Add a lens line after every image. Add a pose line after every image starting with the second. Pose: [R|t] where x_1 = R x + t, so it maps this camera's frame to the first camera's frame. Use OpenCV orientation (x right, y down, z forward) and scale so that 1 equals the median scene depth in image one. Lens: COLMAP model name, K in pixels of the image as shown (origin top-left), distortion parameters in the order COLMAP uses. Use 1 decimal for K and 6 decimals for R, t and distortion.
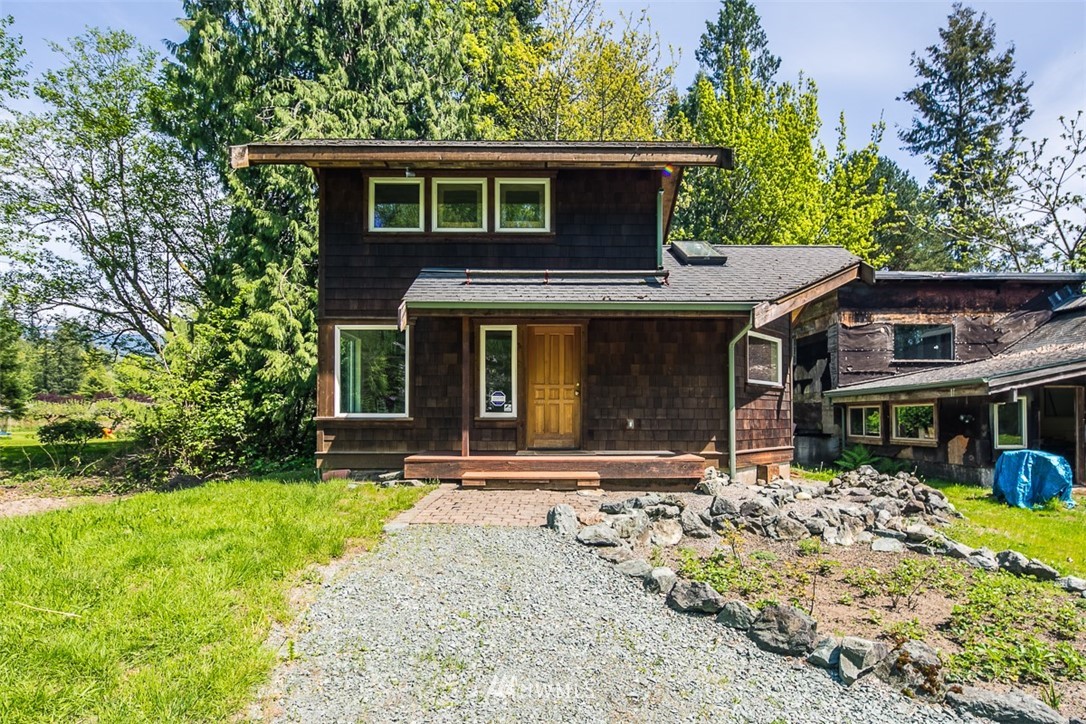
lens RADIAL K [[537.5, 0, 547.9], [0, 537.5, 406.6], [0, 0, 1]] dist [0.001040, 0.000288]
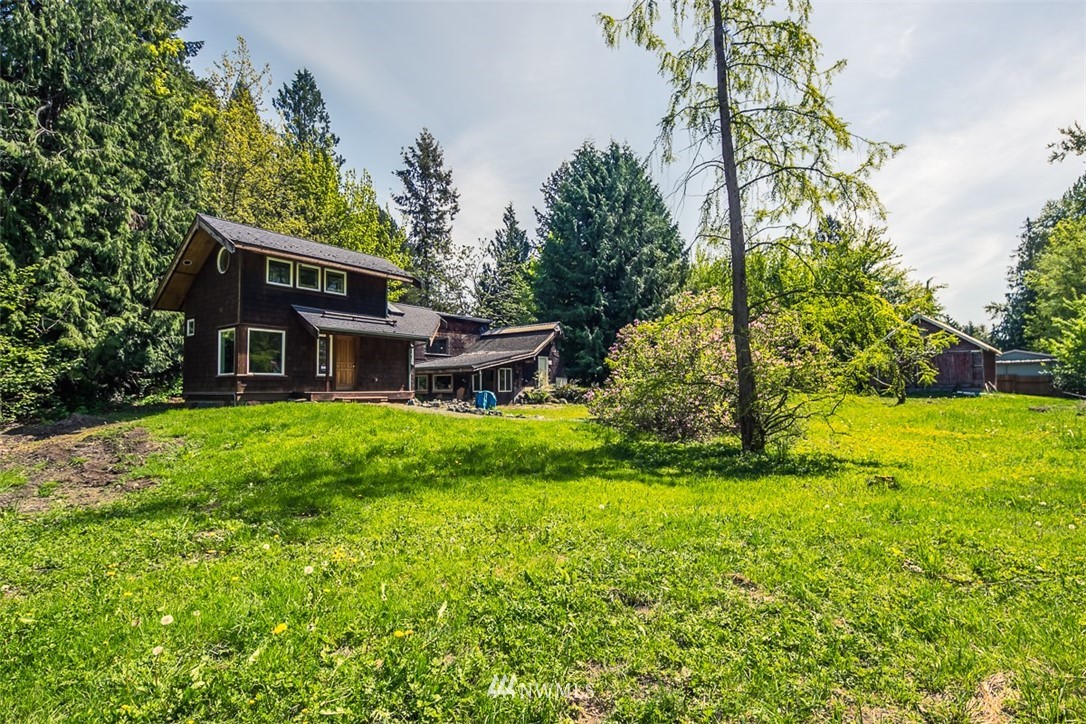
lens RADIAL K [[542.4, 0, 528.9], [0, 542.4, 375.5], [0, 0, 1]] dist [0.001965, -0.000530]
pose [[0.619300, 0.016498, 0.784981, -0.693016], [-0.007100, 0.999856, -0.015412, 0.024302], [-0.785123, 0.003971, 0.619328, -0.546894]]
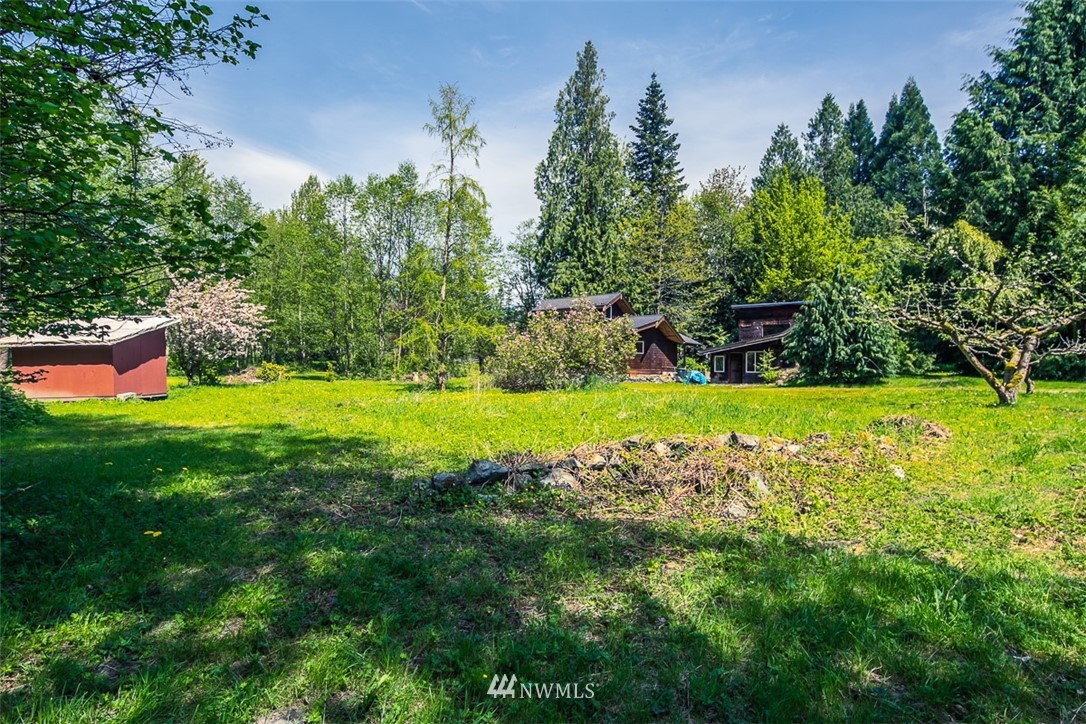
lens RADIAL K [[542.4, 0, 528.9], [0, 542.4, 375.5], [0, 0, 1]] dist [0.001965, -0.000530]
pose [[0.762077, 0.017442, -0.647252, 1.422594], [-0.001834, 0.999691, 0.024780, 0.013283], [0.647484, -0.017697, 0.761873, -1.529290]]
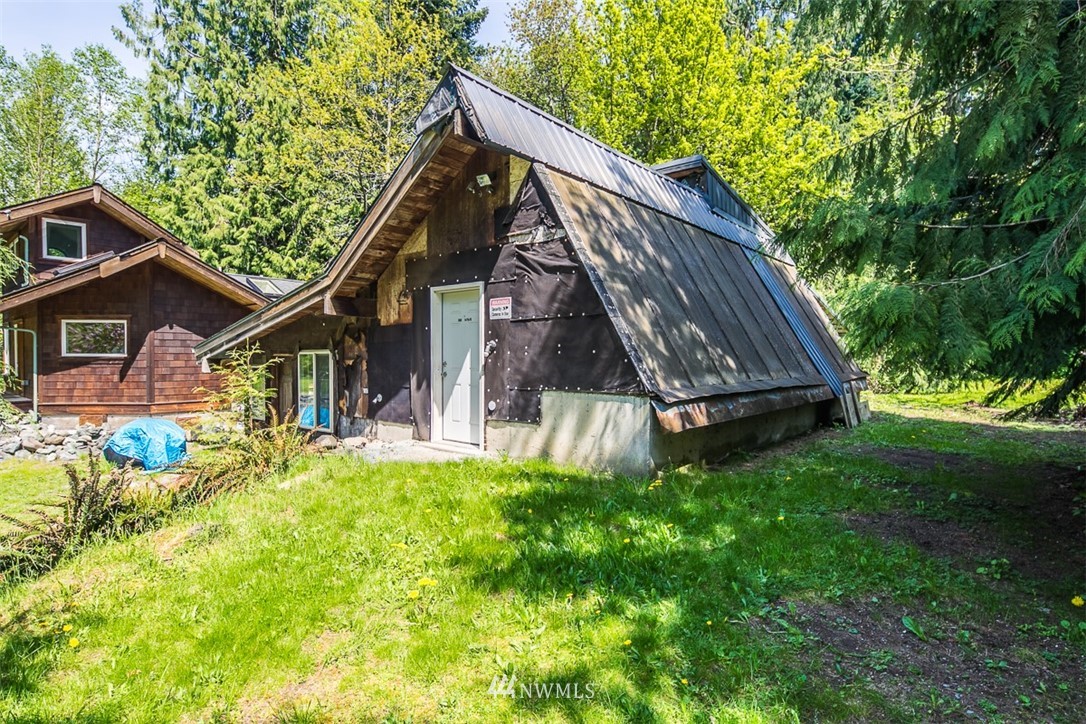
lens RADIAL K [[551.4, 0, 543.0], [0, 551.4, 362.0], [0, 0, 1]] dist [-0.000918, -0.000780]
pose [[0.758753, 0.010854, -0.651288, 1.264319], [0.009650, 0.999564, 0.027901, -0.031354], [0.651307, -0.027455, 0.758318, 0.394256]]
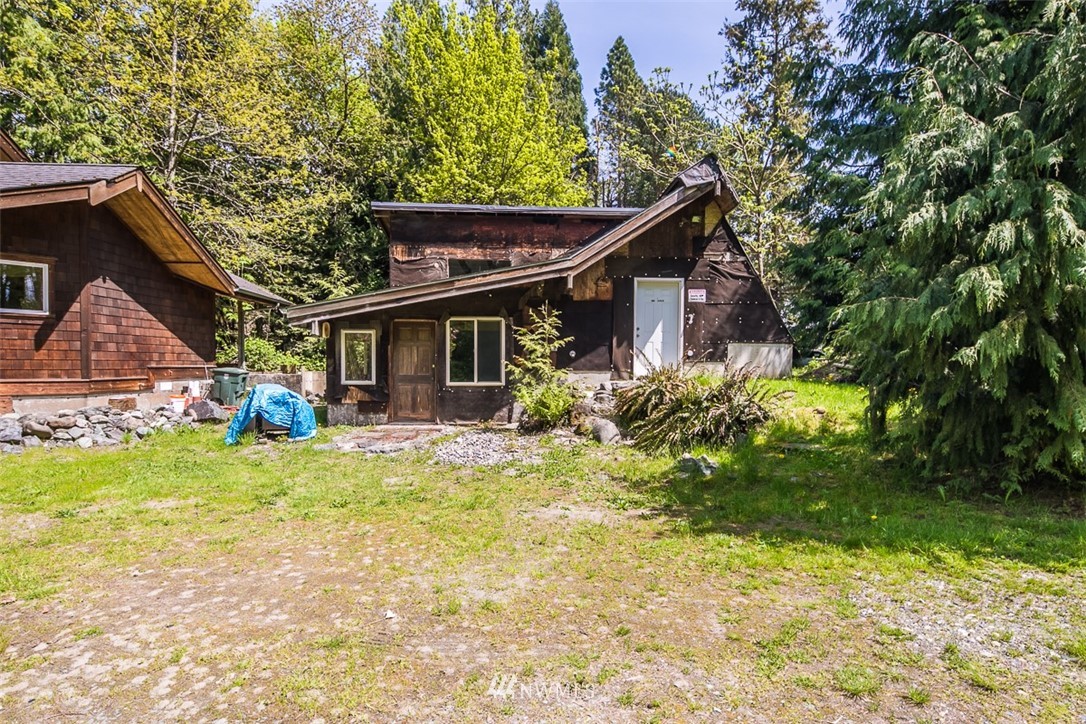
lens RADIAL K [[542.4, 0, 528.9], [0, 542.4, 375.5], [0, 0, 1]] dist [0.001965, -0.000530]
pose [[0.999575, 0.008854, 0.027759, 0.763211], [-0.010064, 0.998992, 0.043756, 0.011253], [-0.027343, -0.044016, 0.998657, 0.016521]]
